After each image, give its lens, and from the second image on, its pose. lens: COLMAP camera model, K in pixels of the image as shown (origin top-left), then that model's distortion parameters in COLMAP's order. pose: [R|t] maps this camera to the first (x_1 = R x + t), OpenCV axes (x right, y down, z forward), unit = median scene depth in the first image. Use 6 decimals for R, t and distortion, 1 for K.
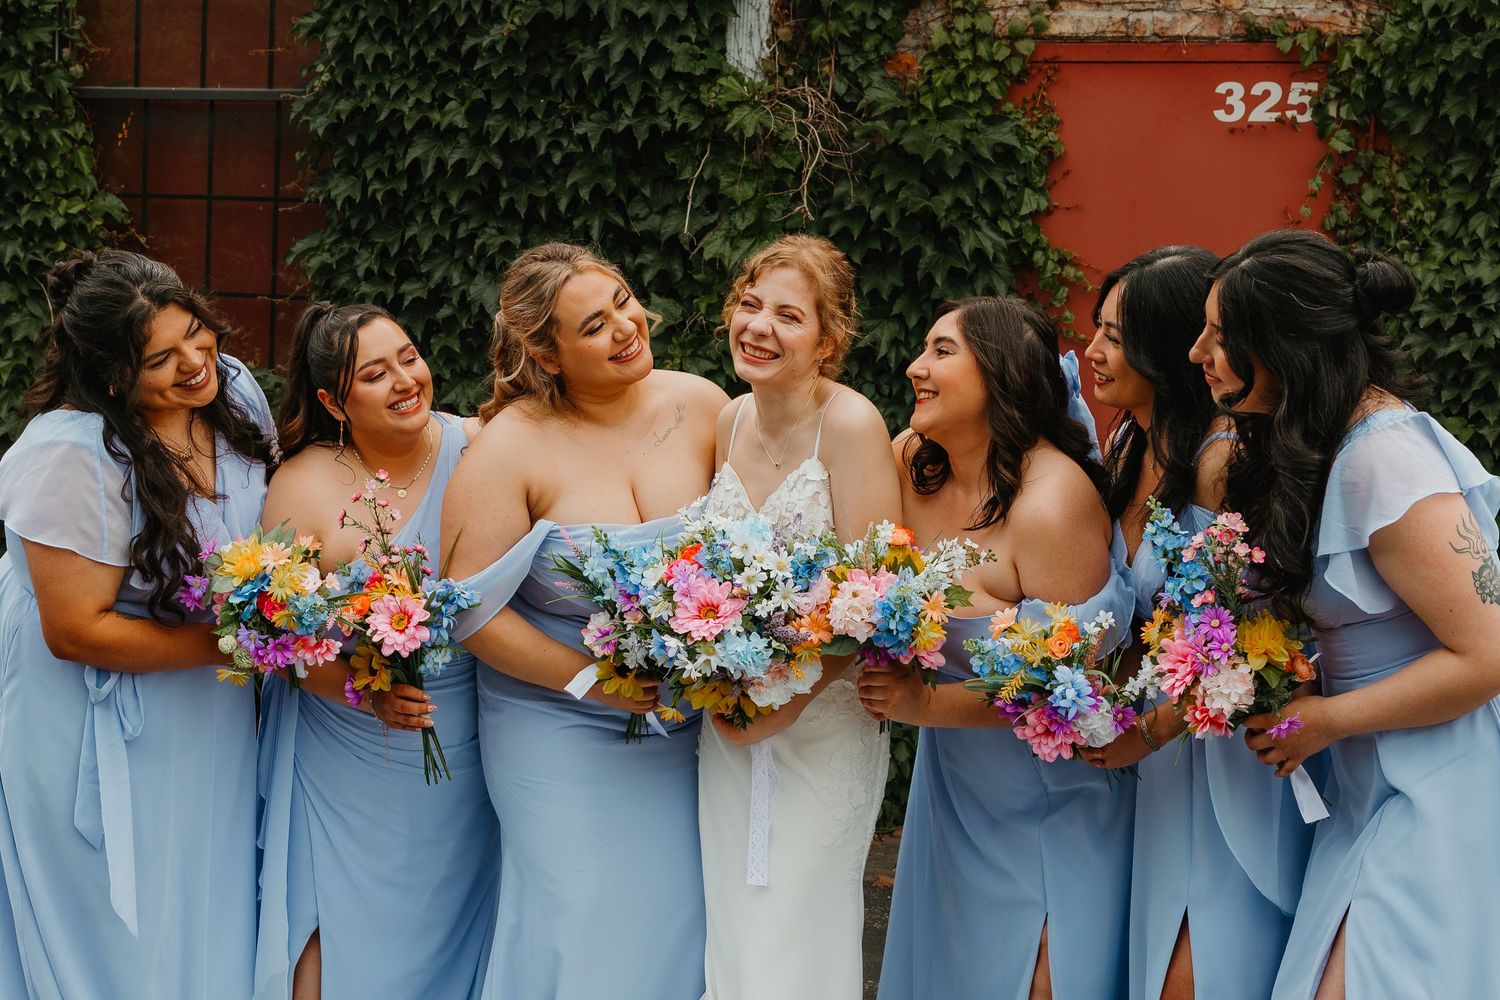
lens RADIAL K [[2467.4, 0, 656.8], [0, 2467.4, 612.9], [0, 0, 1]] dist [0.012236, -0.001005]
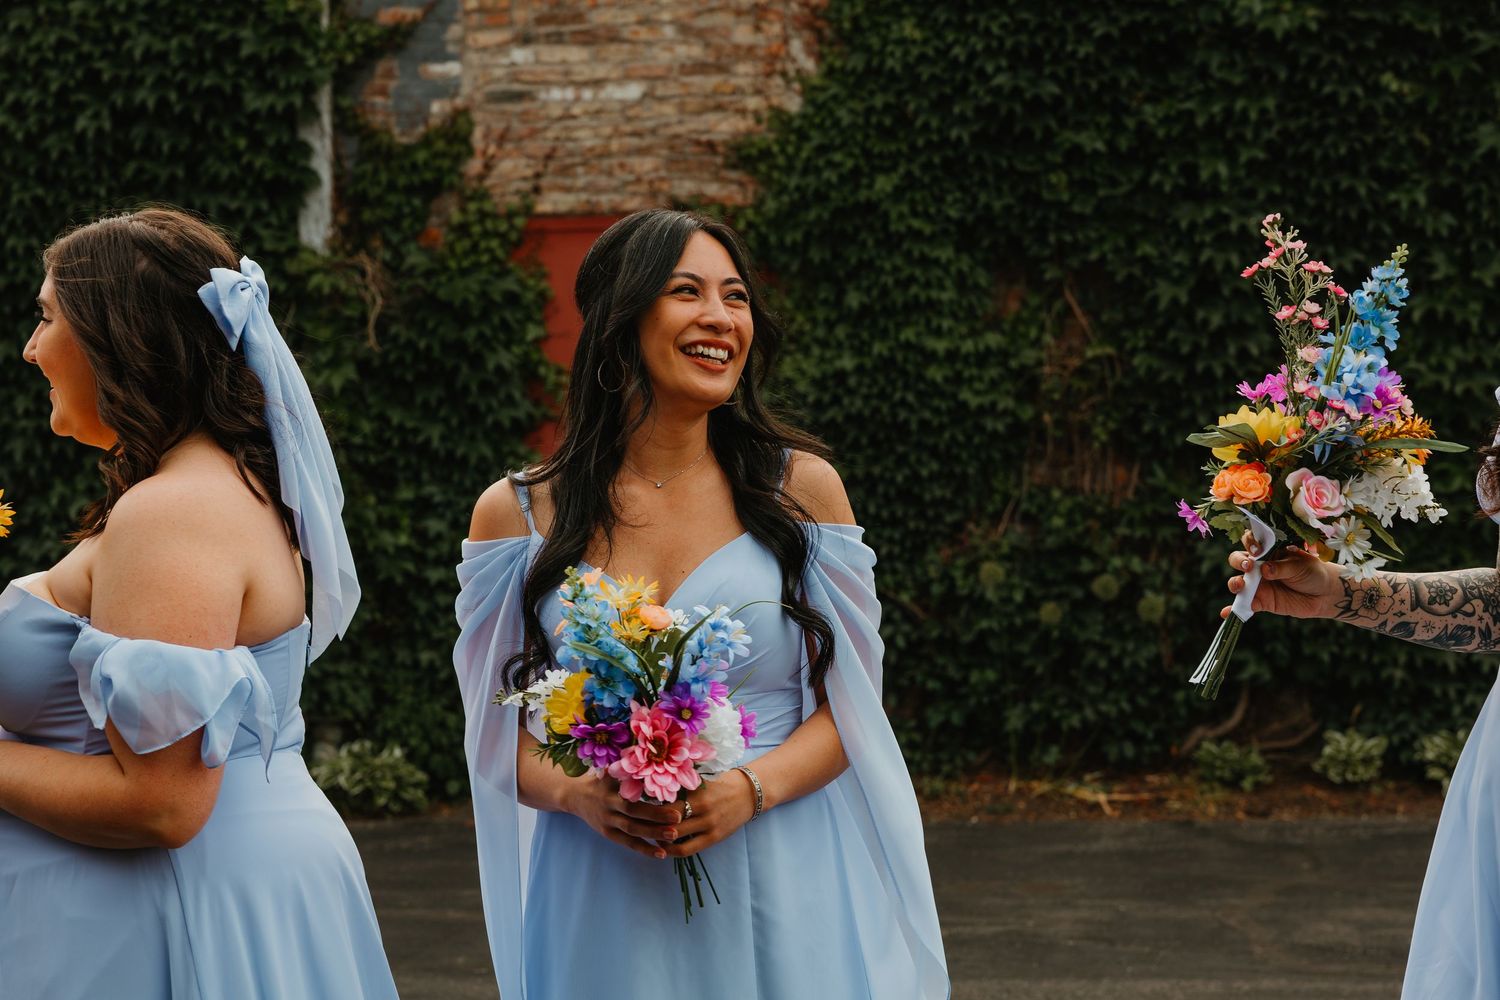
lens RADIAL K [[2902.0, 0, 757.5], [0, 2902.0, 504.0], [0, 0, 1]] dist [0.004494, 0.137916]
pose [[0.969397, -0.063611, 0.237113, -0.117408], [0.090121, 0.990623, -0.102690, 0.106831], [-0.228357, 0.120916, 0.966039, -0.583952]]
